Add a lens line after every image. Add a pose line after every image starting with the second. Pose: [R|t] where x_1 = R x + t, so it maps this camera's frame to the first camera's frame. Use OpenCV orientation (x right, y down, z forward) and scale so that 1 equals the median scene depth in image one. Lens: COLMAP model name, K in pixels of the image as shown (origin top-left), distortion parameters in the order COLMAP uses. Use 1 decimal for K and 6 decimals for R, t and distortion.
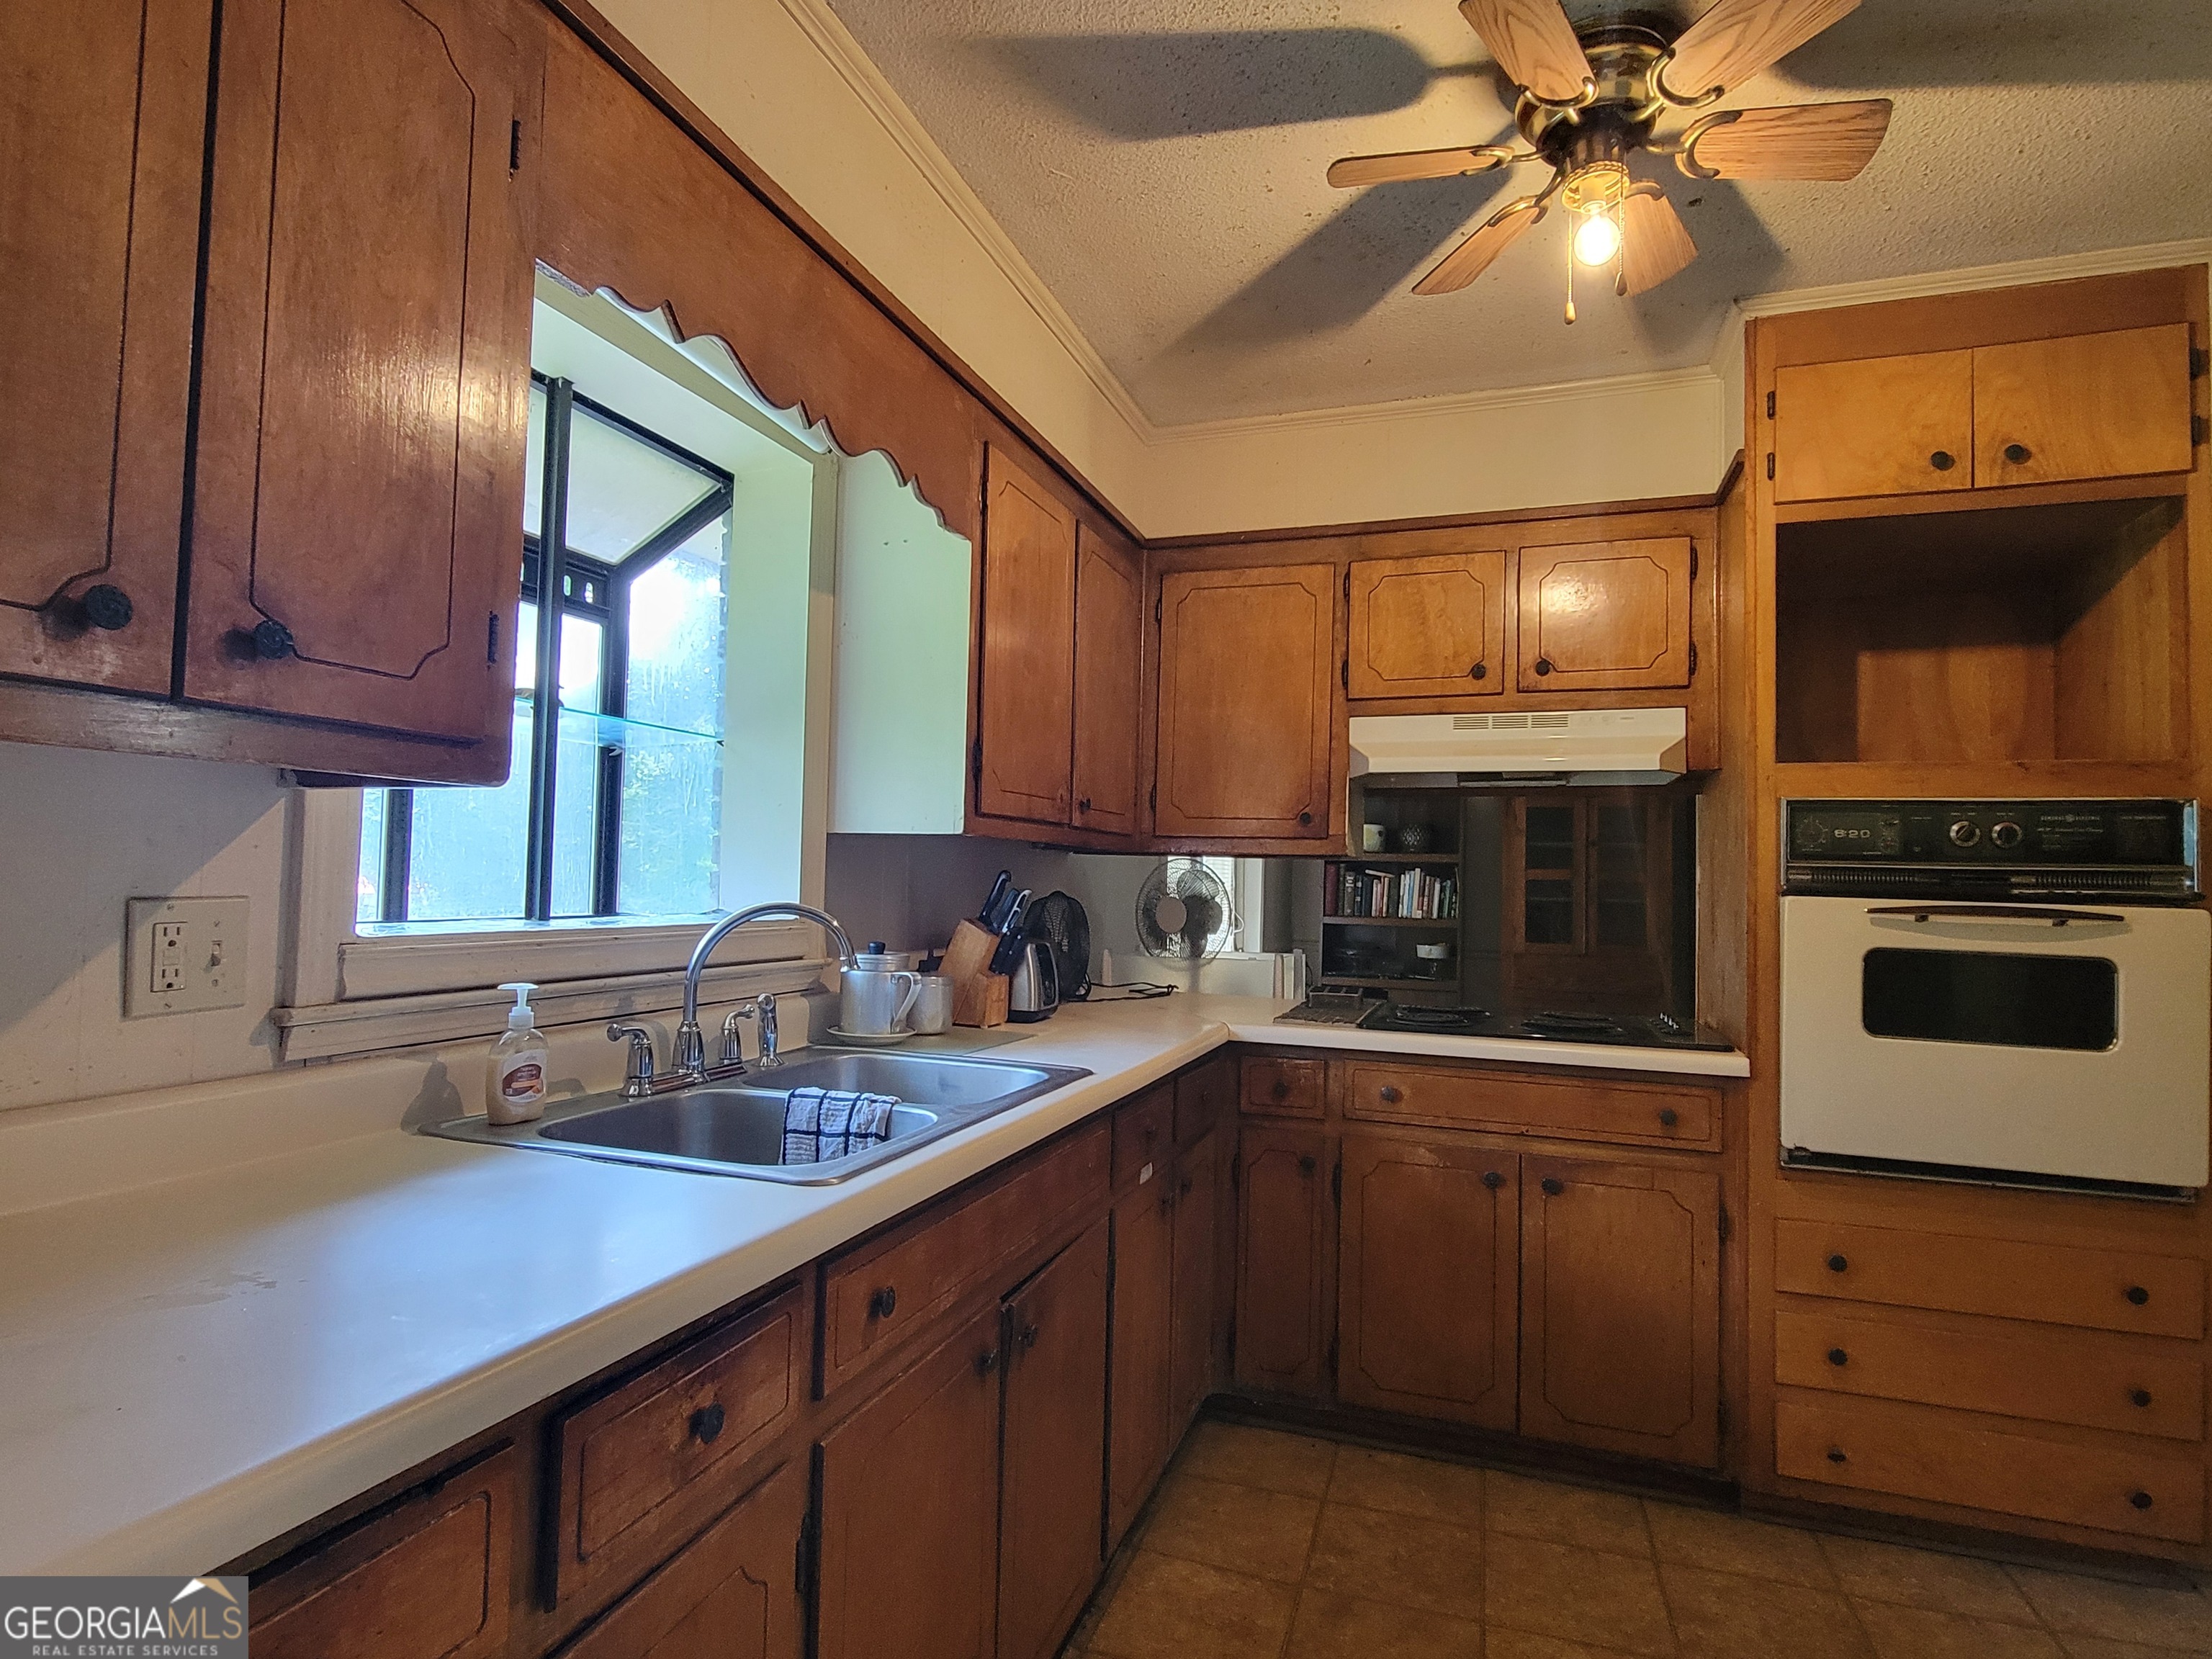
lens RADIAL K [[1179.1, 0, 1098.0], [0, 1179.1, 832.3], [0, 0, 1]] dist [0.007682, -0.002021]
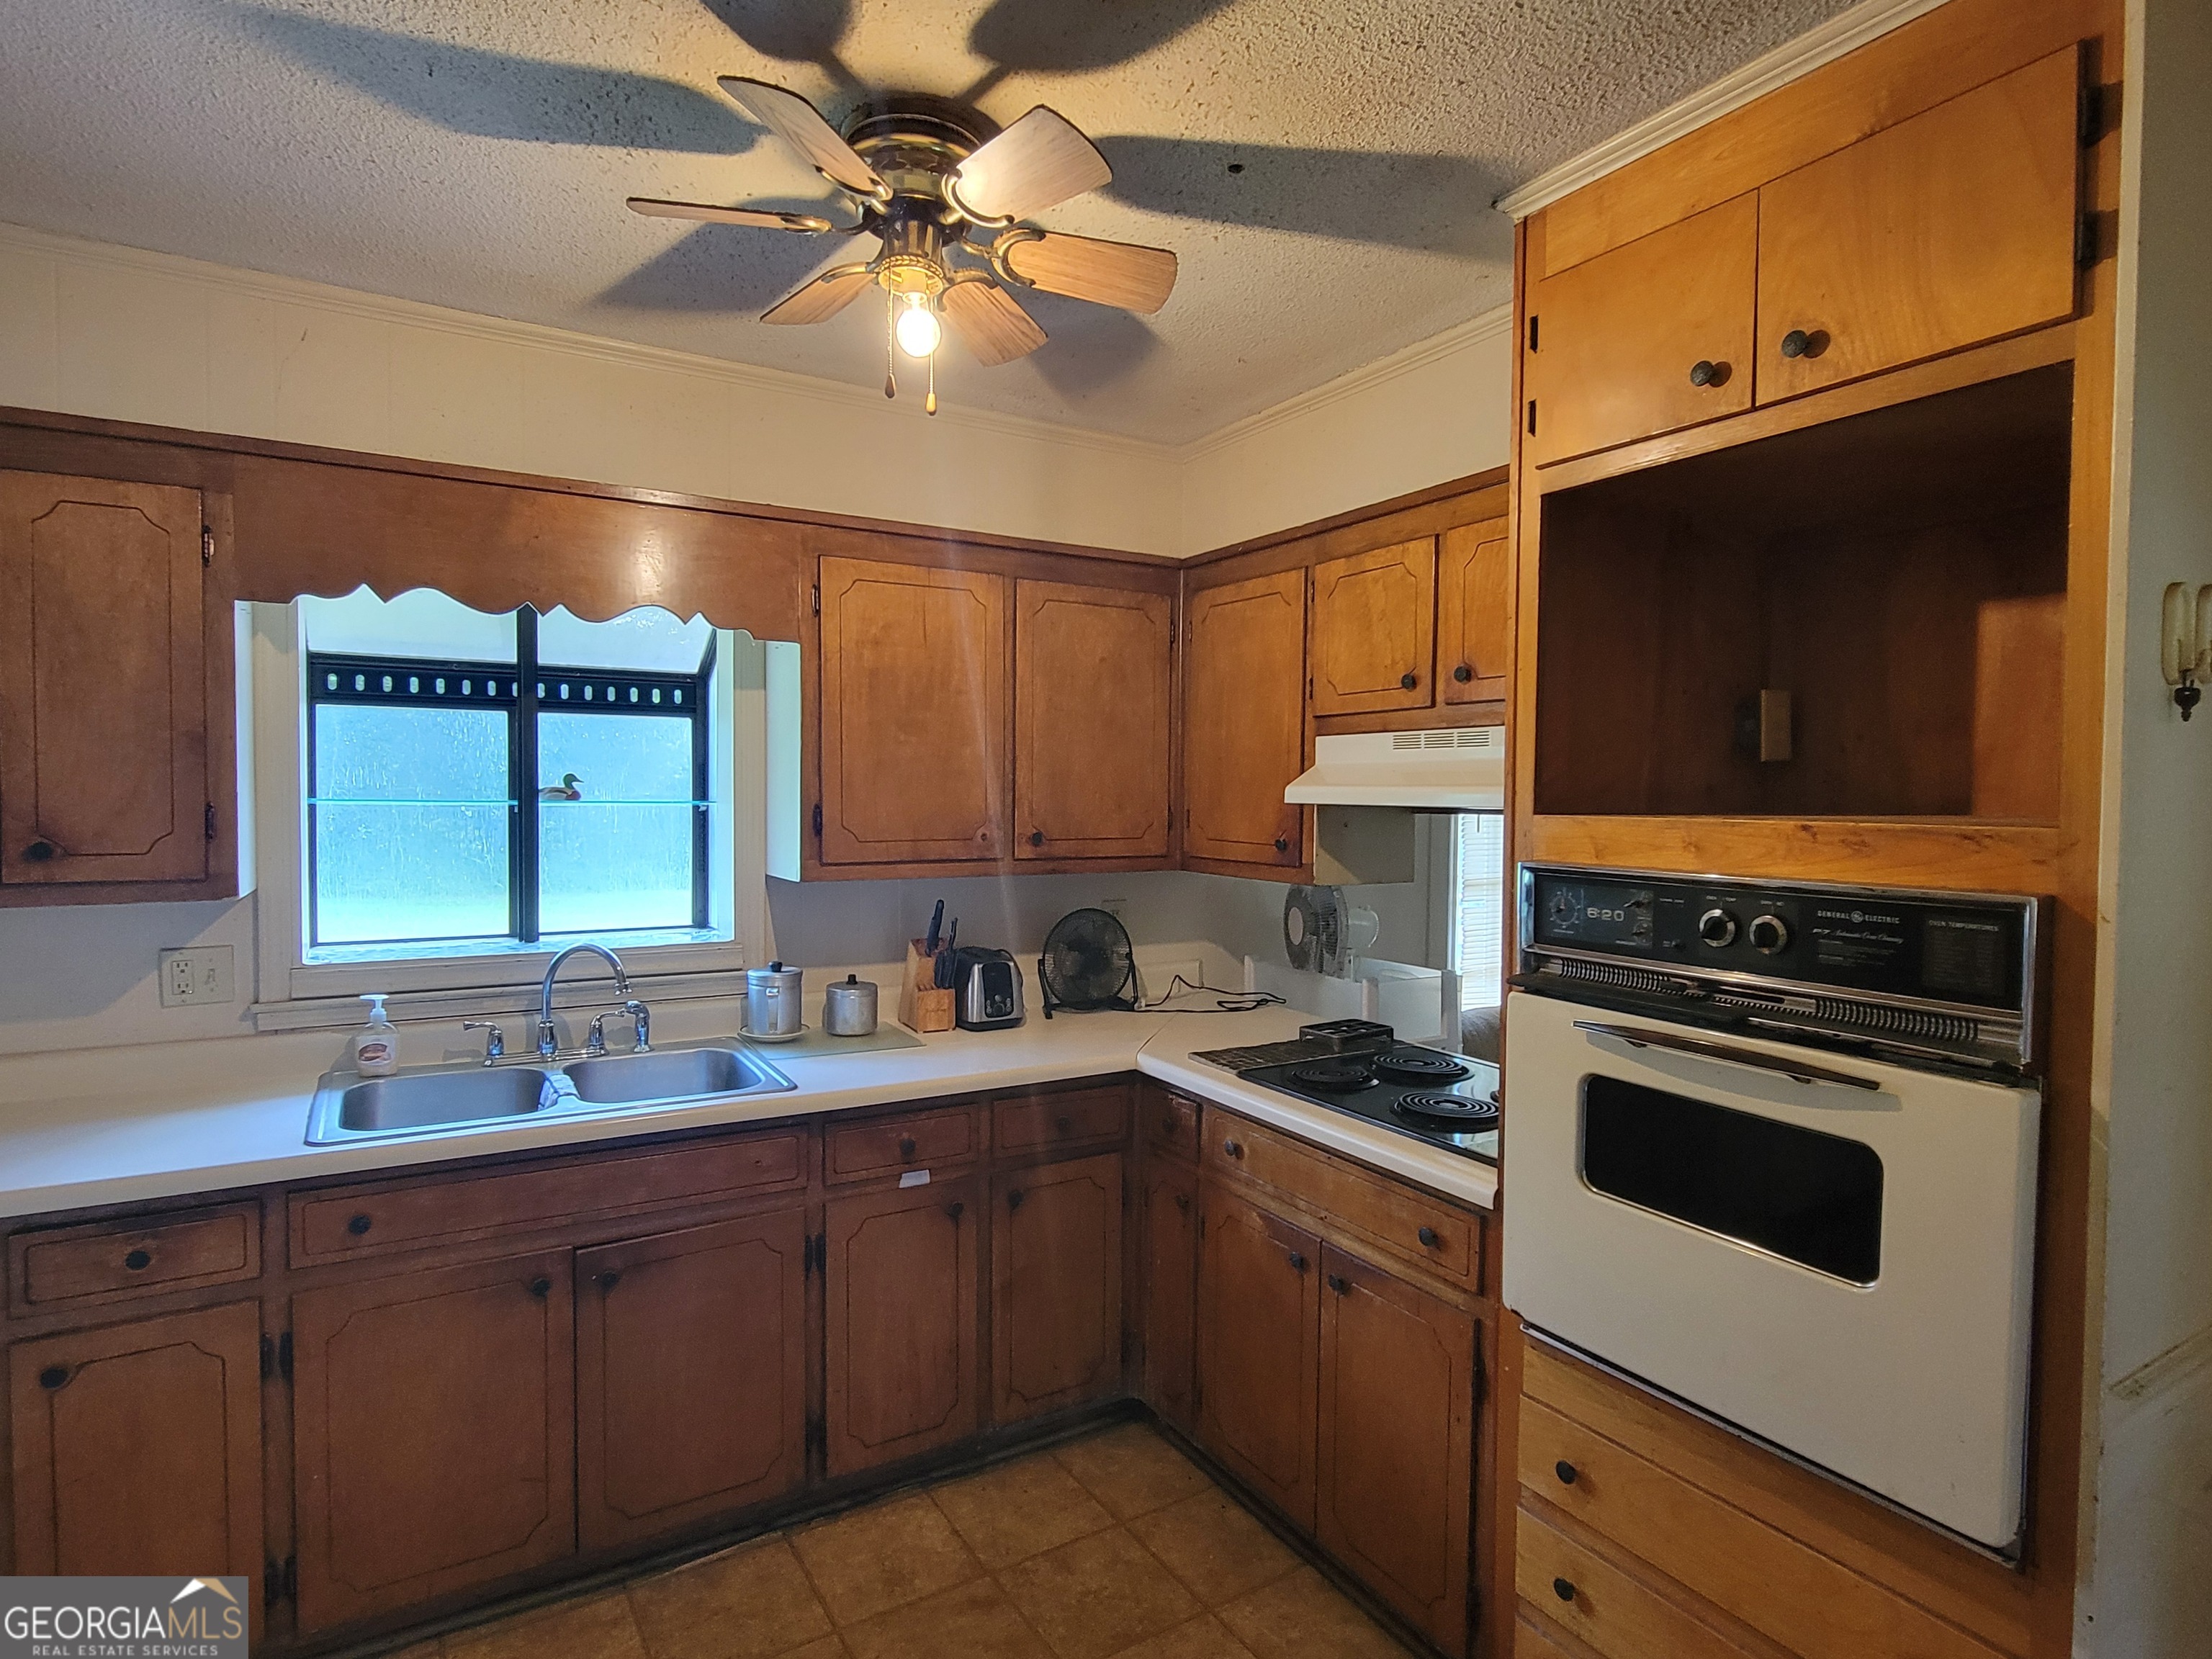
lens RADIAL K [[1179.1, 0, 1098.0], [0, 1179.1, 832.3], [0, 0, 1]] dist [0.007682, -0.002021]
pose [[0.765036, 0.007779, -0.643941, 0.891191], [0.034224, 0.998023, 0.052716, -0.101841], [0.643078, -0.062368, 0.763257, 0.247016]]
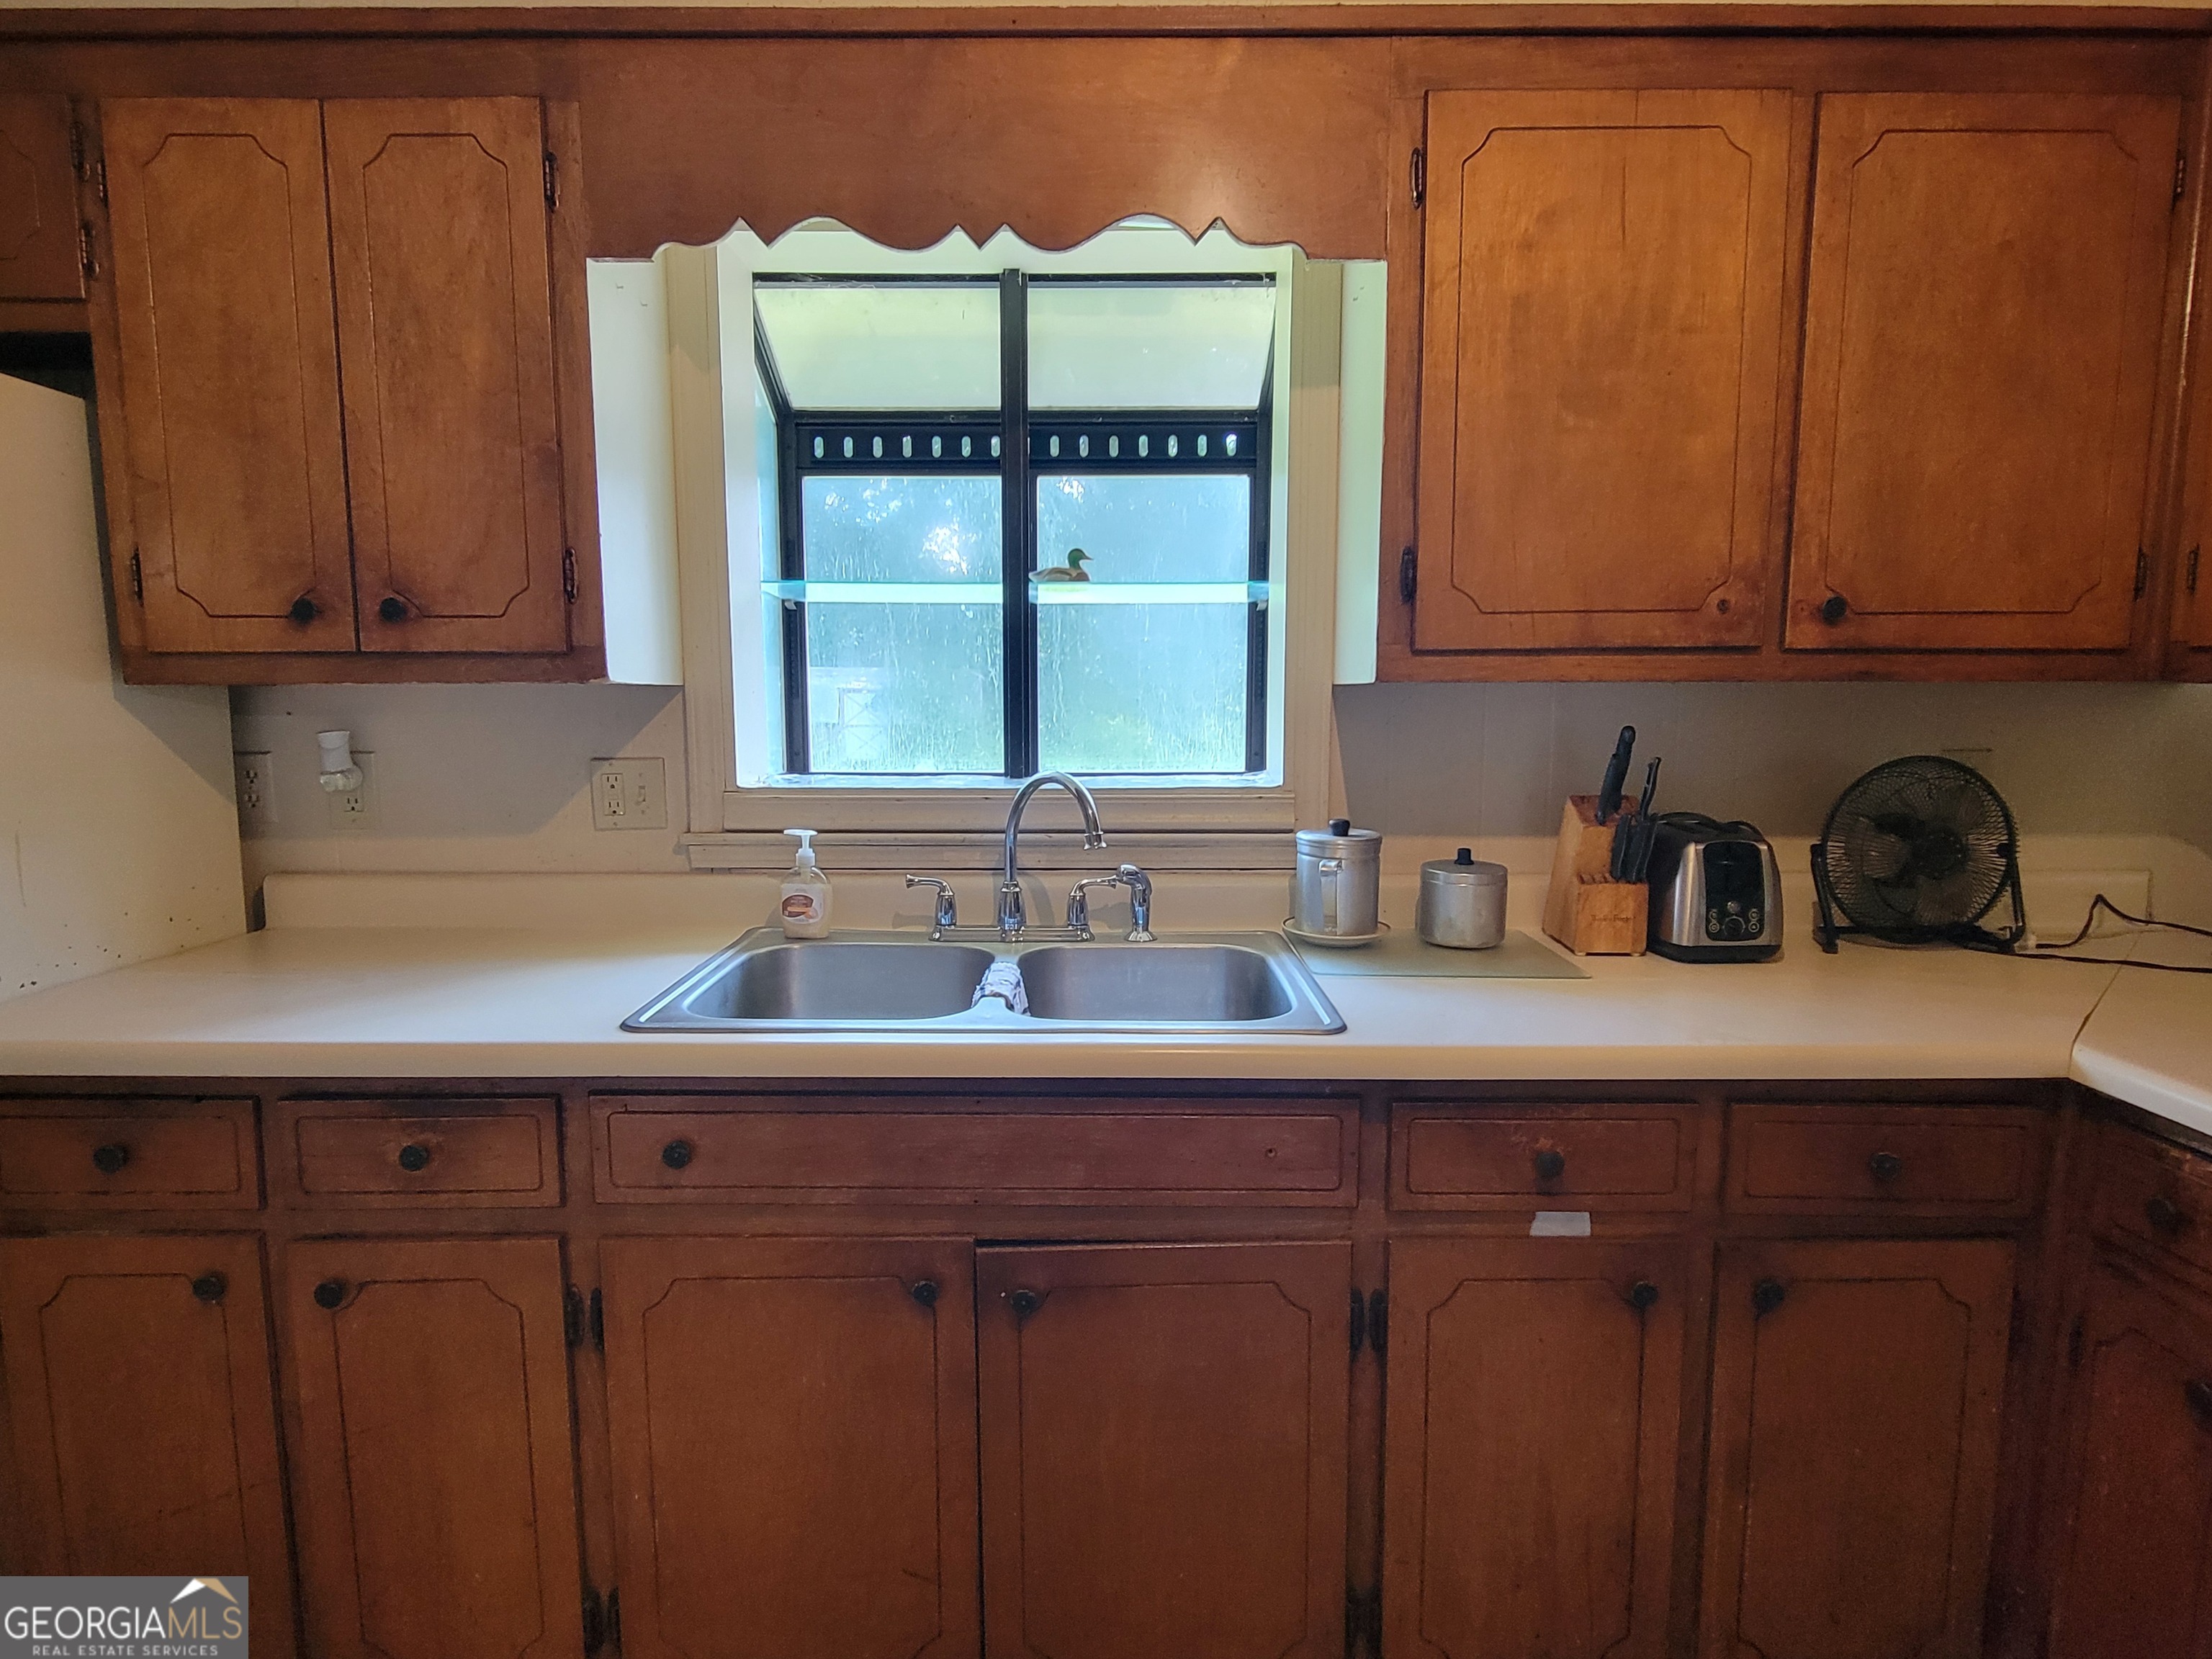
lens RADIAL K [[1188.0, 0, 1101.4], [0, 1188.0, 836.2], [0, 0, 1]] dist [0.004877, -0.001510]
pose [[0.332083, 0.091121, -0.938838, 0.512330], [0.047626, 0.992434, 0.113169, 0.004241], [0.942047, -0.082295, 0.325231, 0.568717]]
